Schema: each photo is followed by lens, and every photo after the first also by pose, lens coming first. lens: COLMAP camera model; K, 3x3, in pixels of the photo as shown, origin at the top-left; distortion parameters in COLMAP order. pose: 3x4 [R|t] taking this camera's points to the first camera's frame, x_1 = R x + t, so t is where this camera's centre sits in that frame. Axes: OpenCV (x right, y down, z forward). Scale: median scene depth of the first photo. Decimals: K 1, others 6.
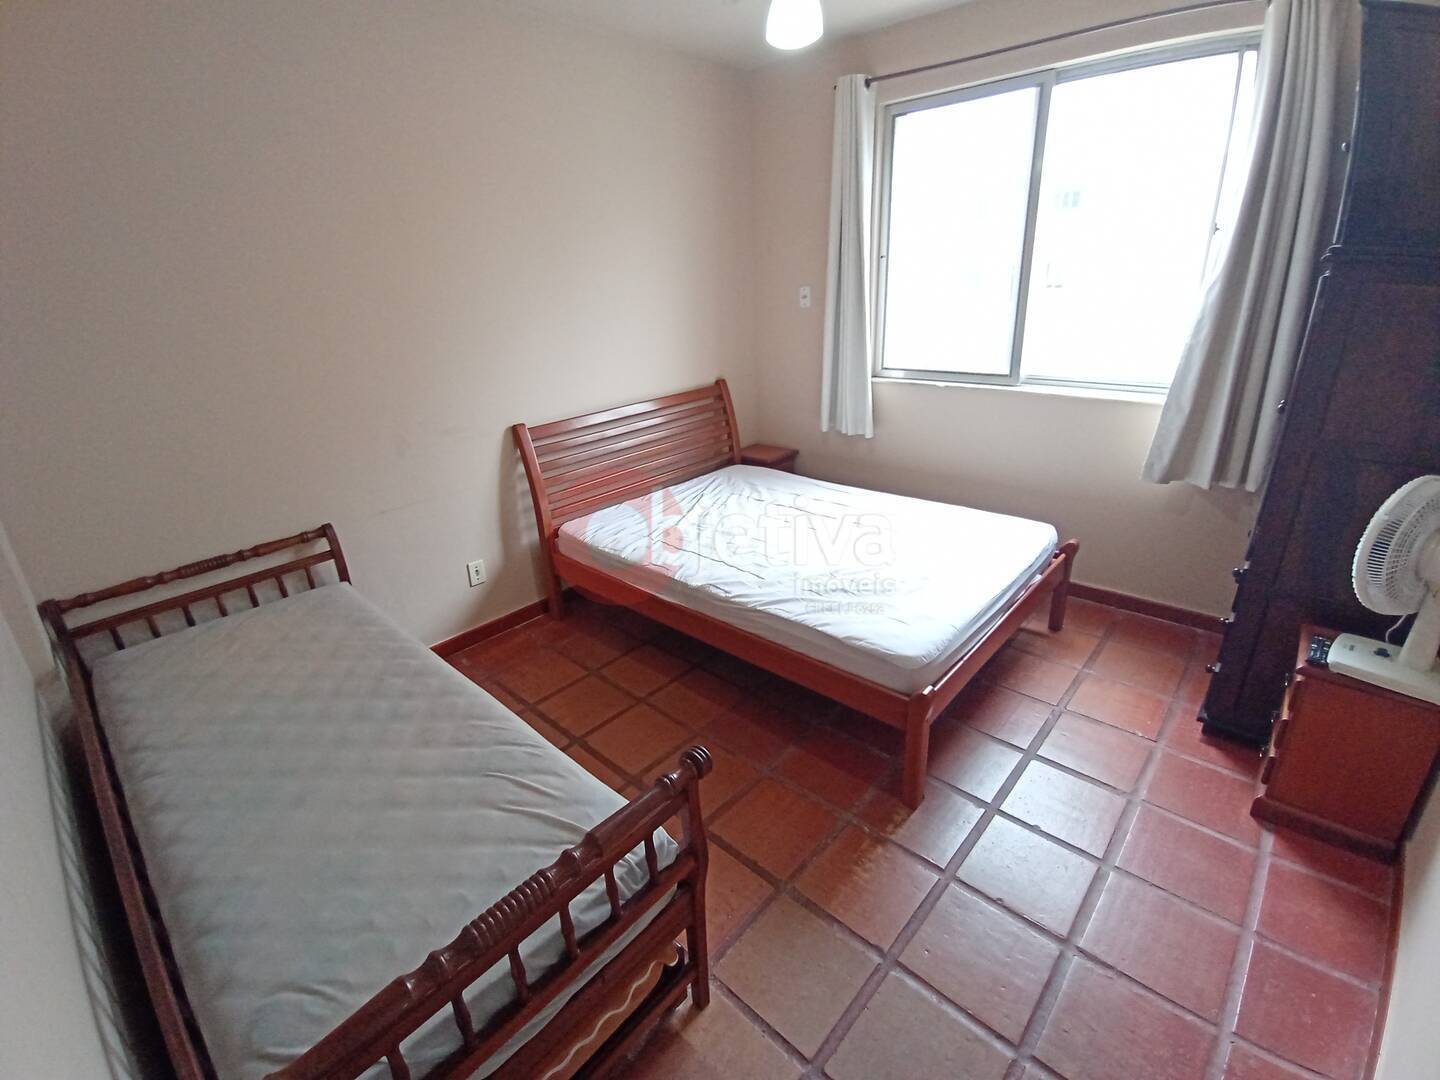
lens RADIAL K [[651.2, 0, 702.6], [0, 651.2, 527.9], [0, 0, 1]] dist [-0.019130, -0.000568]
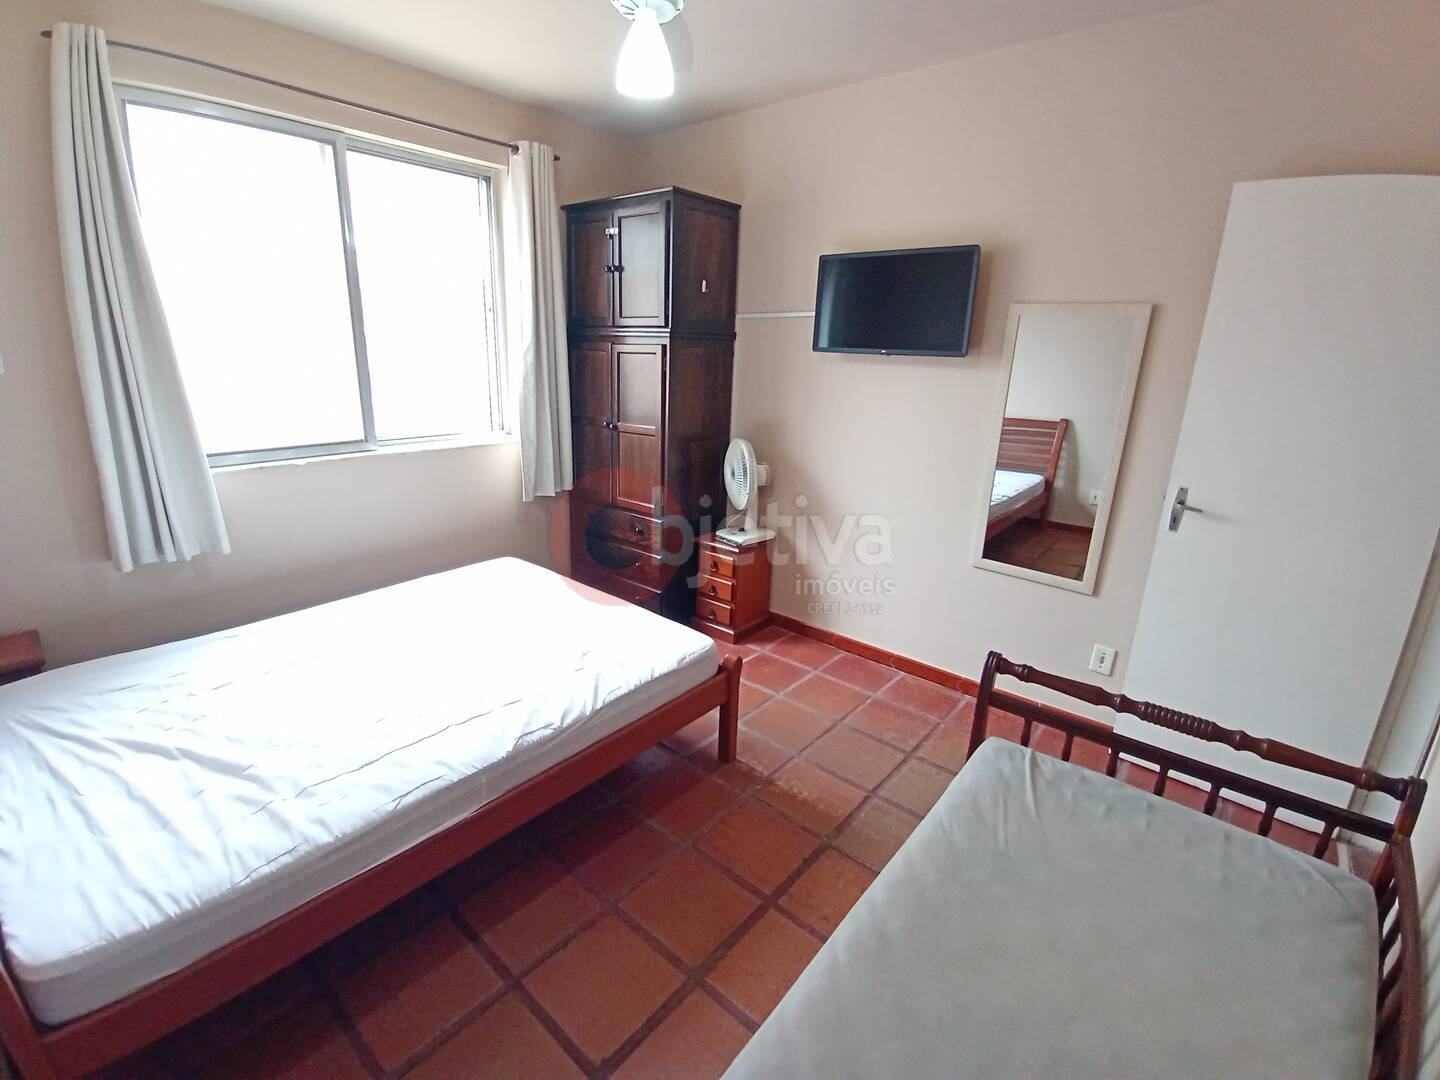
lens RADIAL K [[651.2, 0, 702.6], [0, 651.2, 527.9], [0, 0, 1]] dist [-0.019130, -0.000568]
pose [[-0.031416, -0.225597, 0.973714, -0.631144], [0.340089, 0.913654, 0.222655, -0.211258], [-0.939868, 0.338144, 0.048019, 0.701348]]
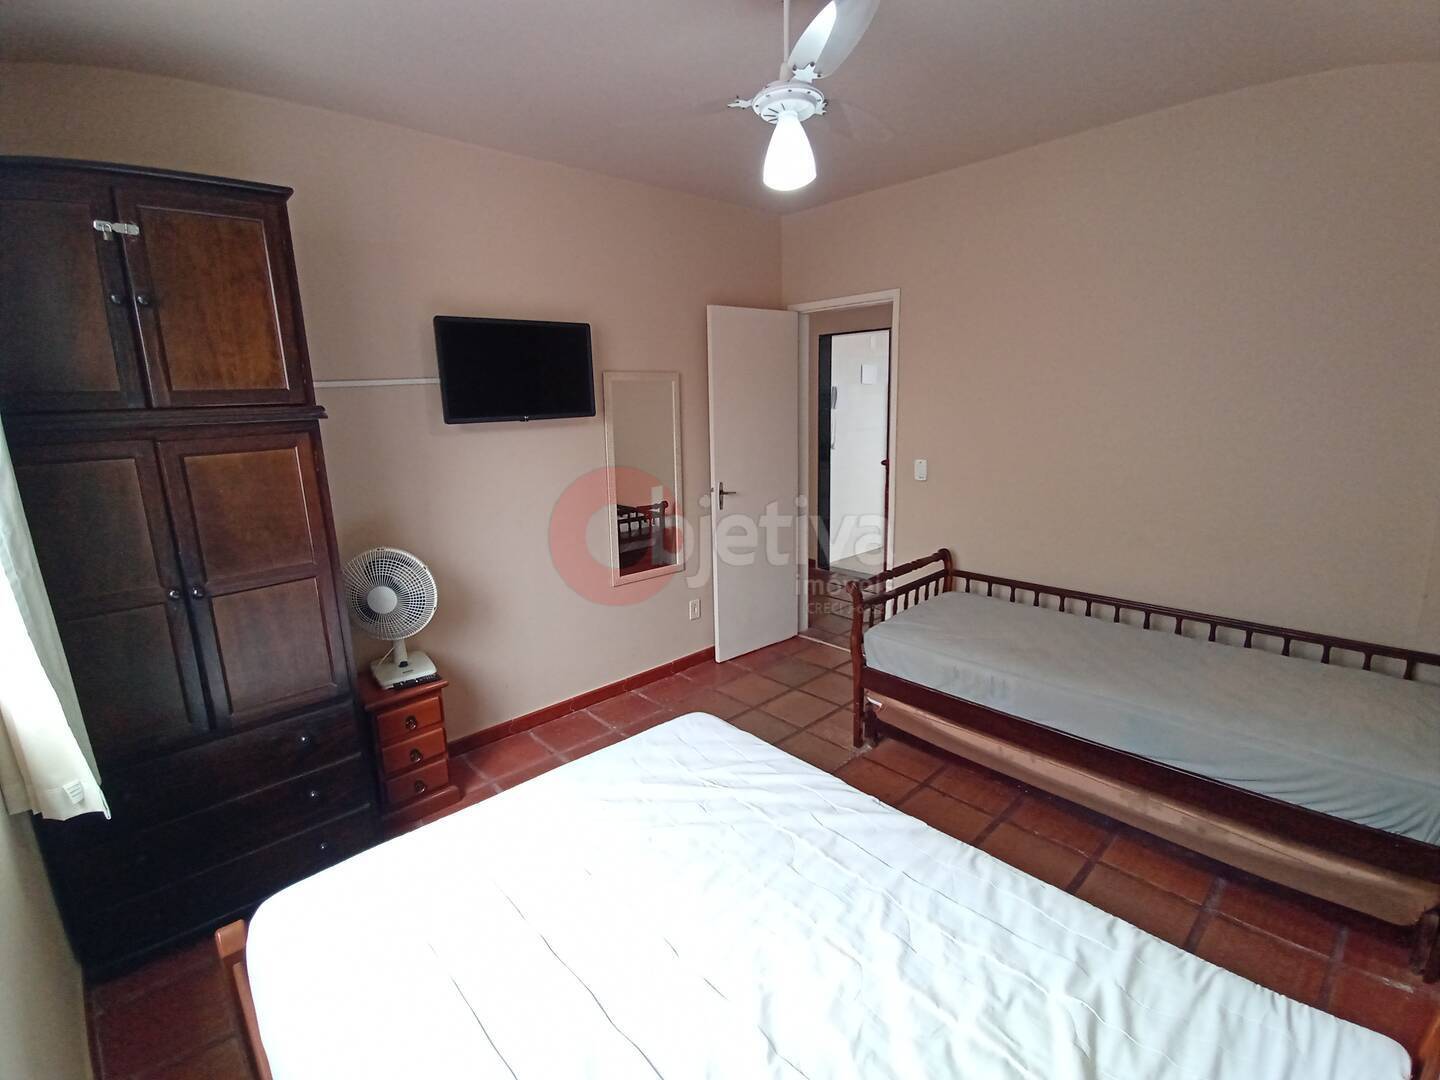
lens RADIAL K [[651.2, 0, 702.6], [0, 651.2, 527.9], [0, 0, 1]] dist [-0.019130, -0.000568]
pose [[-0.992275, 0.056495, 0.110448, 0.127403], [0.107334, 0.837386, 0.535971, -0.558447], [-0.062208, 0.543685, -0.836981, 1.416684]]
